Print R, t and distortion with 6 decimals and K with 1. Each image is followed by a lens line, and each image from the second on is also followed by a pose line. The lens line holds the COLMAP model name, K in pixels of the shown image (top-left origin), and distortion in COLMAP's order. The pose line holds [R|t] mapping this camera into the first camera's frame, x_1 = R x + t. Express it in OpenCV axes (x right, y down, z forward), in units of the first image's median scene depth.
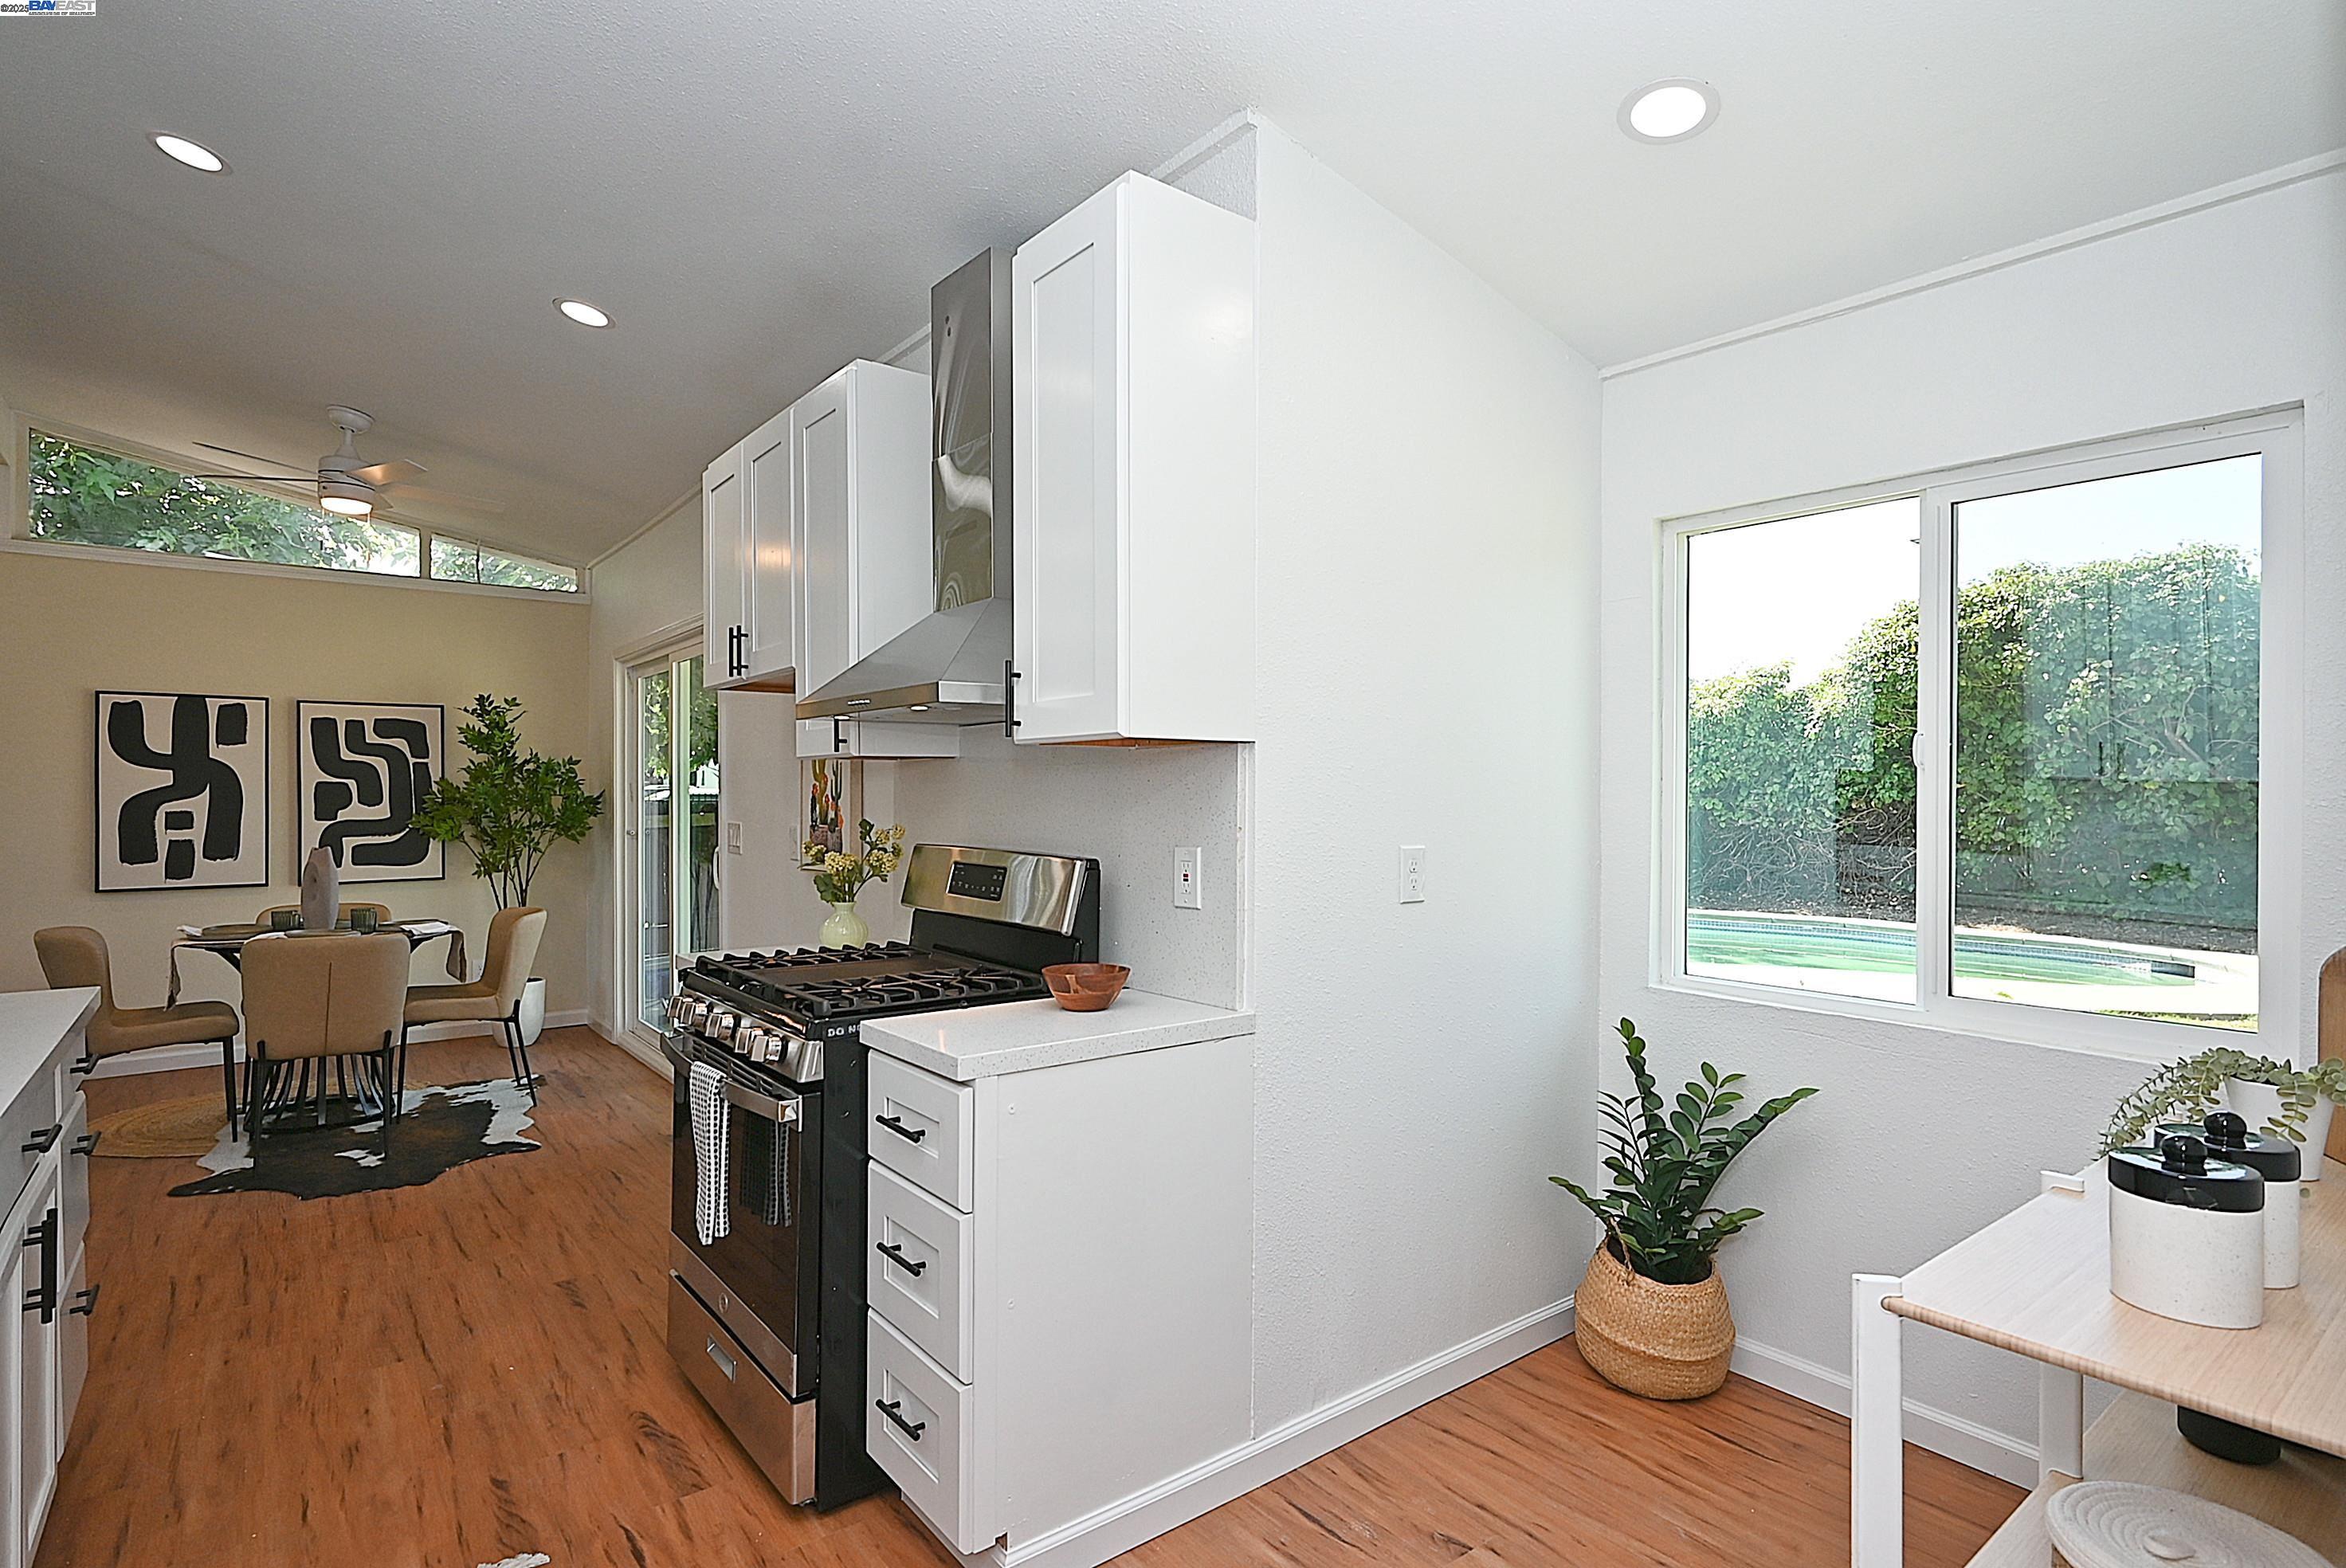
lens RADIAL K [[1155.6, 0, 1166.5], [0, 1155.6, 787.2], [0, 0, 1]] dist [-0.002420, 0.000968]
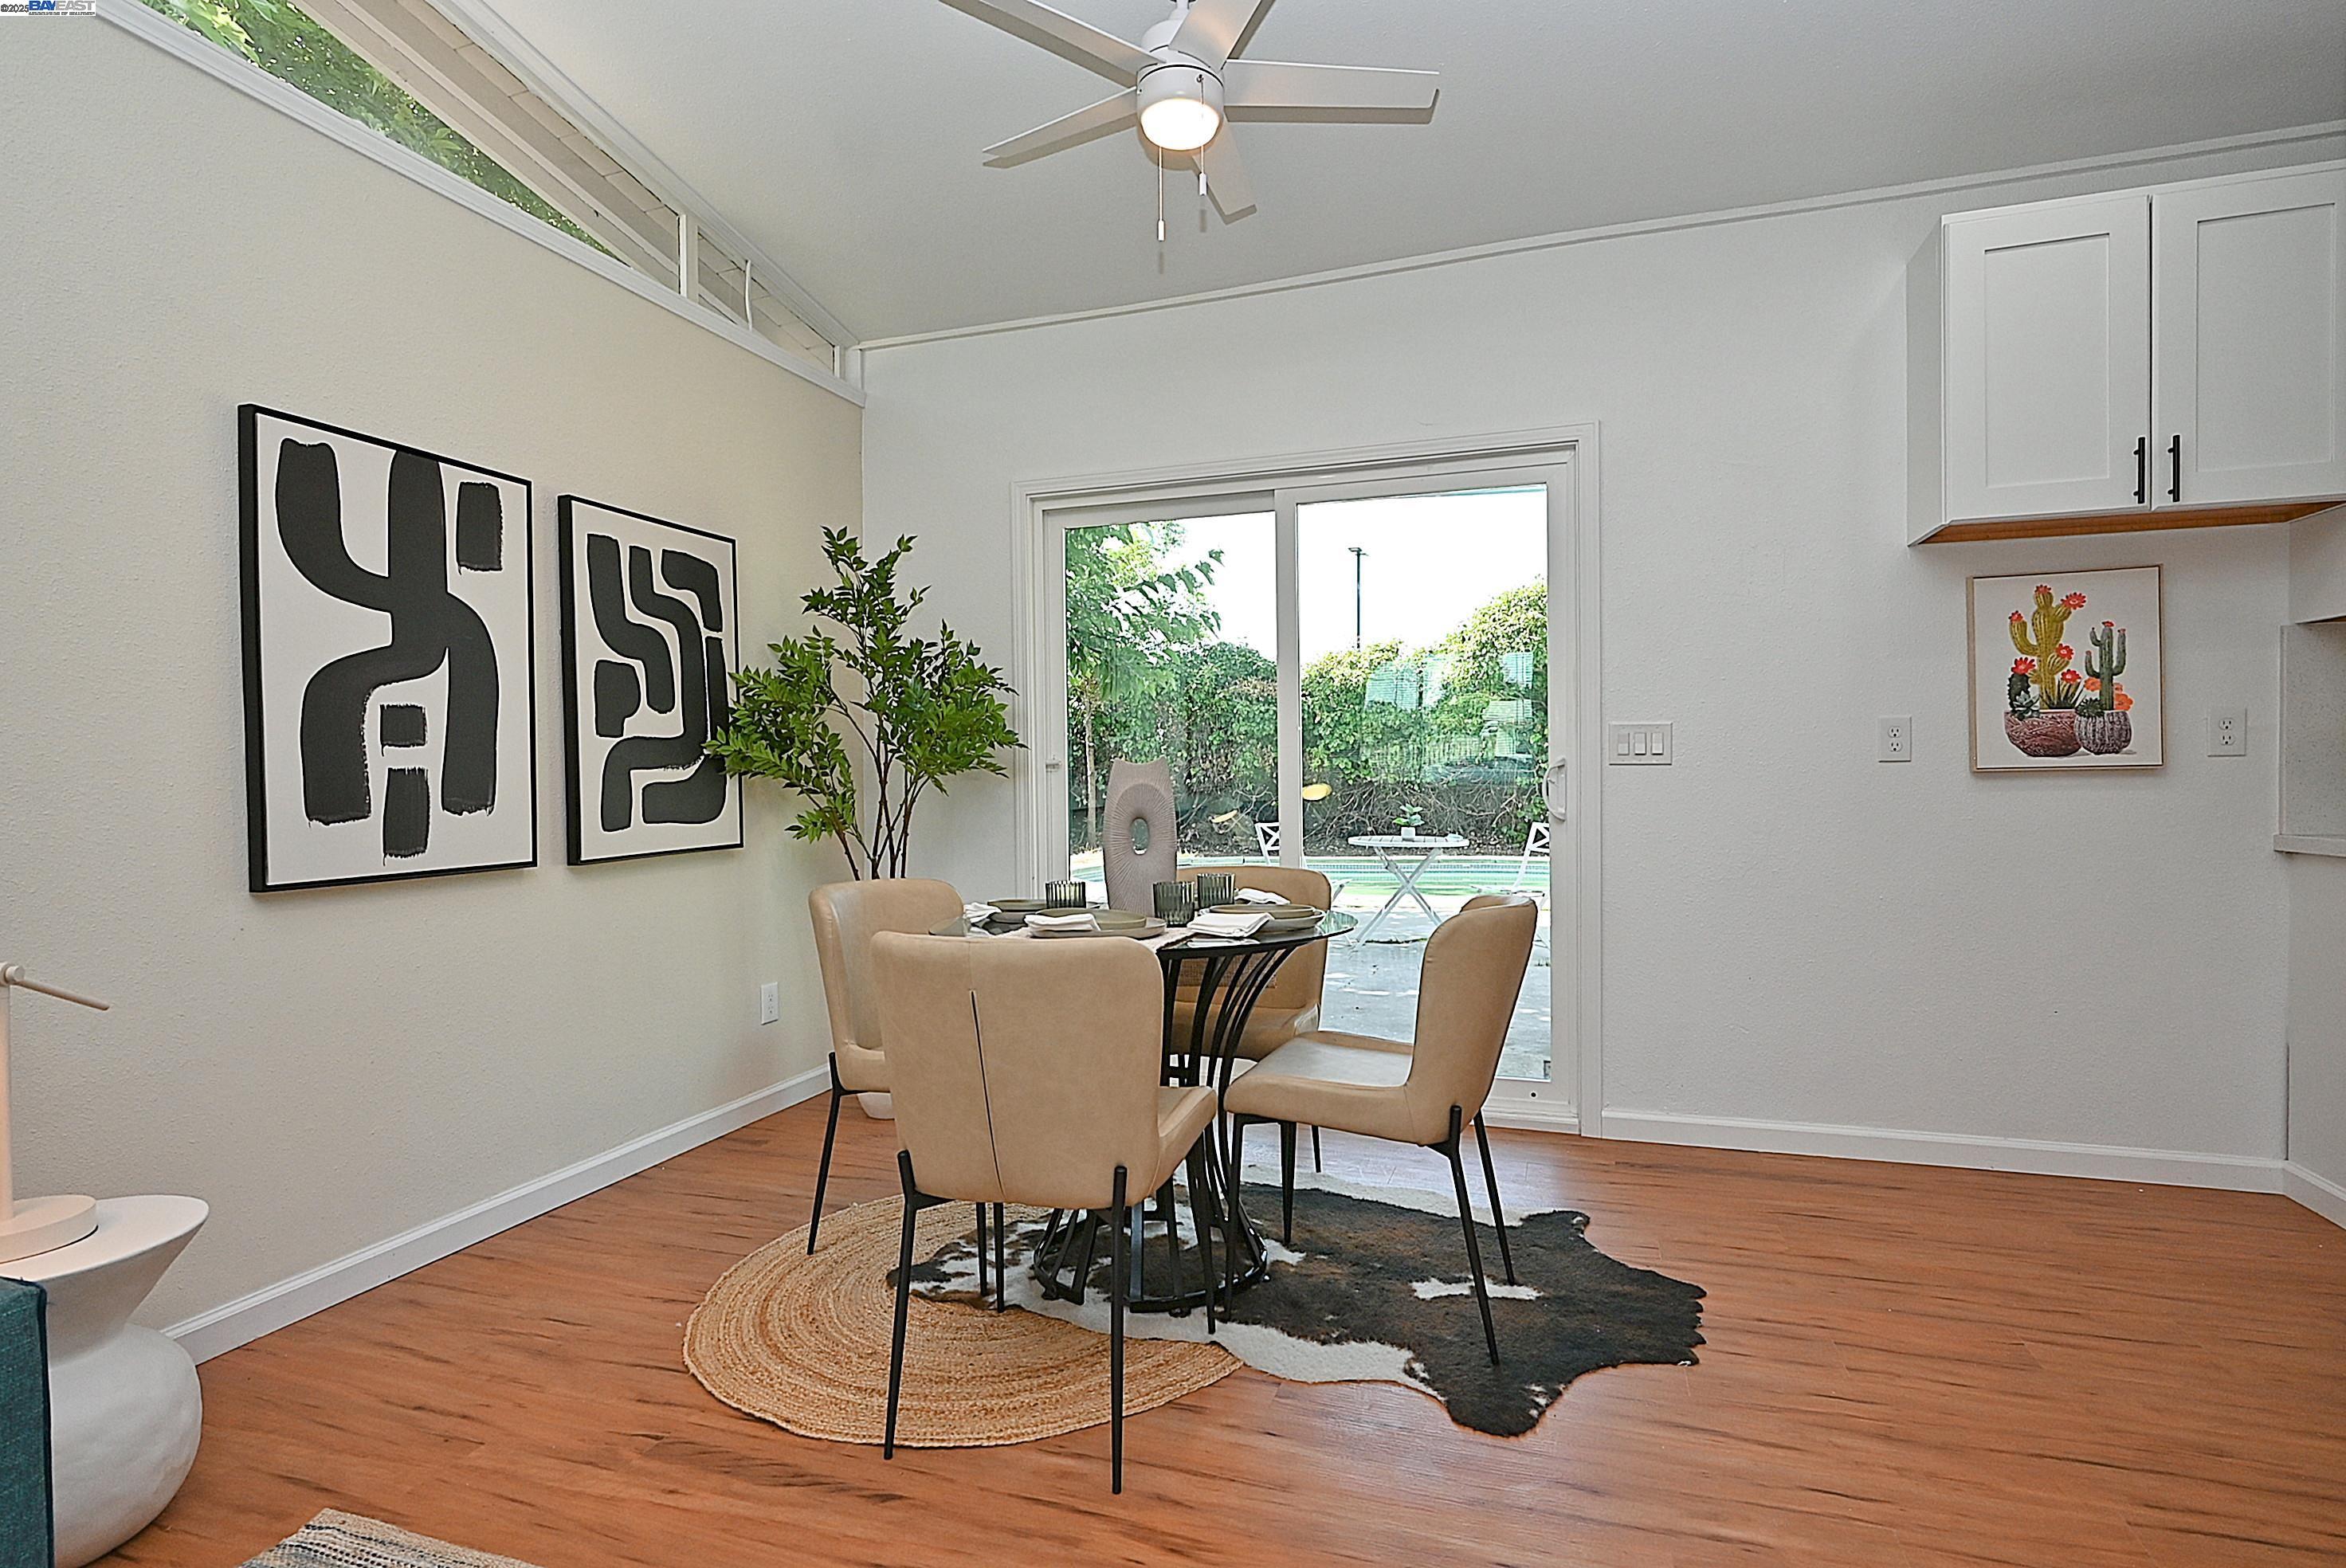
lens RADIAL K [[1152.6, 0, 1172.2], [0, 1152.6, 785.5], [0, 0, 1]] dist [-0.004413, 0.001771]
pose [[0.838182, -0.015168, 0.545180, -0.866712], [0.006469, 0.999819, 0.017870, 0.046957], [-0.545352, -0.011451, 0.838129, 0.467560]]
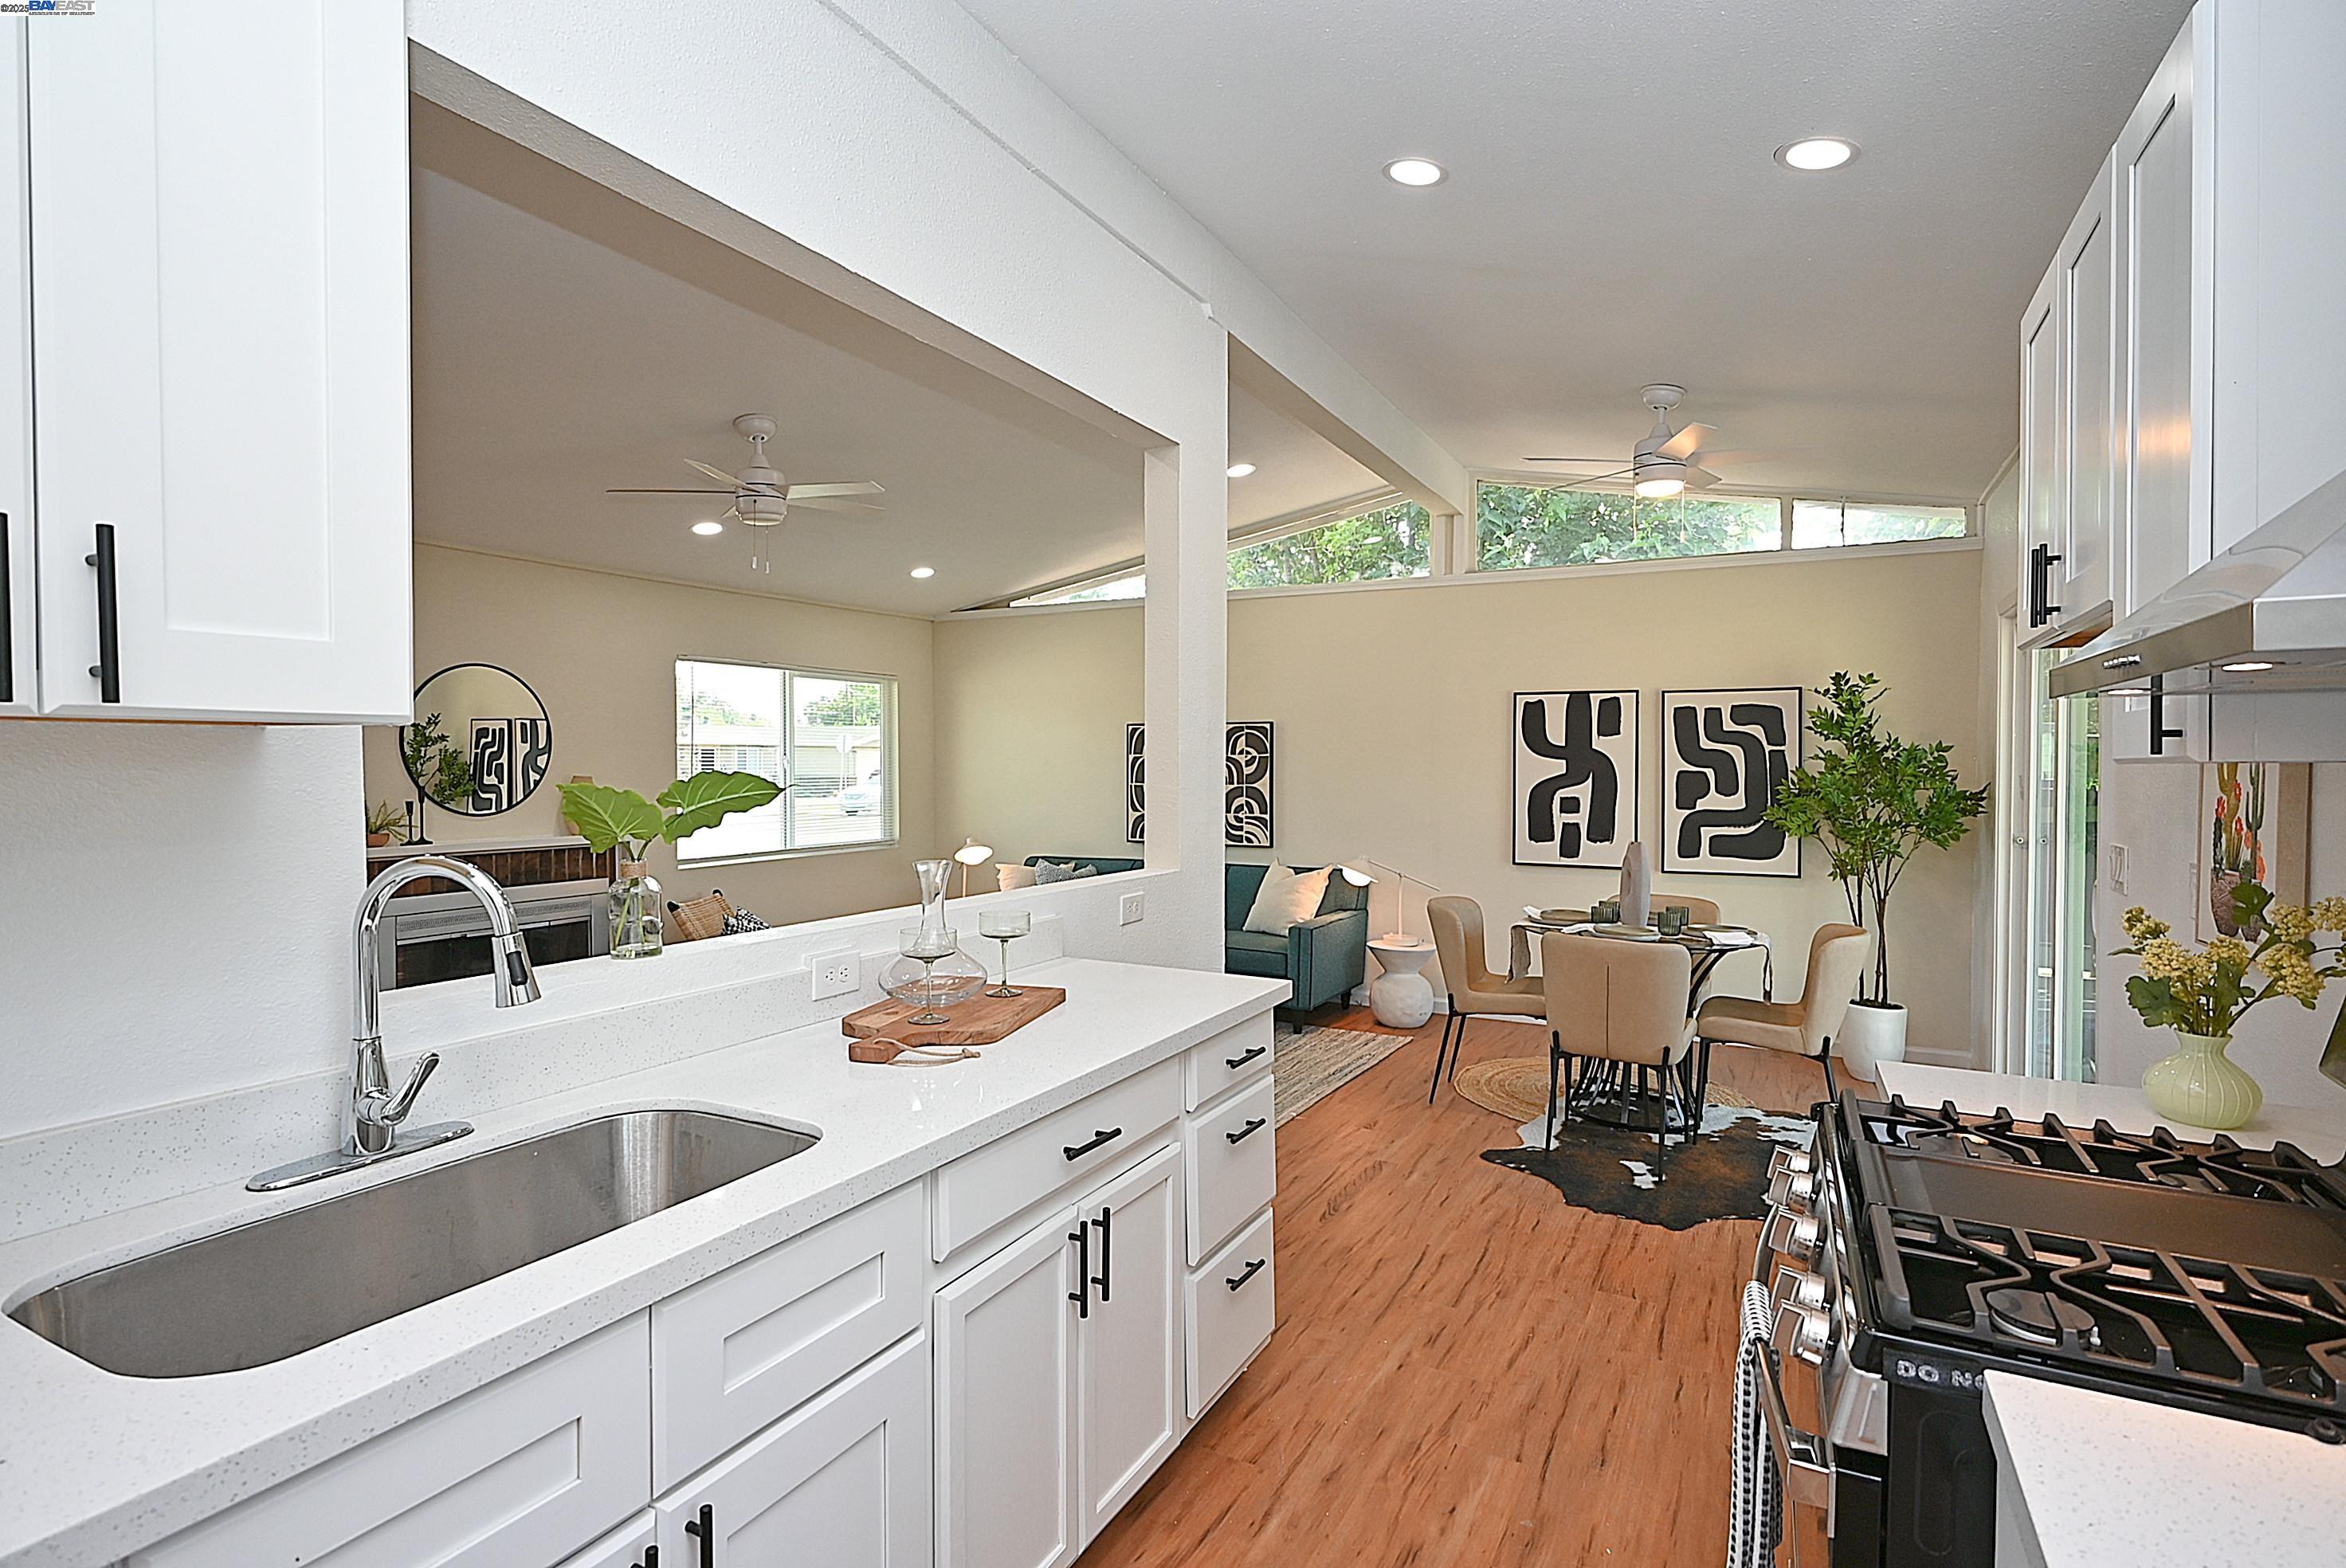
lens RADIAL K [[1152.6, 0, 1172.2], [0, 1152.6, 785.5], [0, 0, 1]] dist [-0.004413, 0.001771]
pose [[0.402409, 0.020284, -0.915235, 0.007224], [0.000255, 0.999752, 0.022269, -0.015444], [0.915460, -0.009195, 0.402304, 0.206375]]
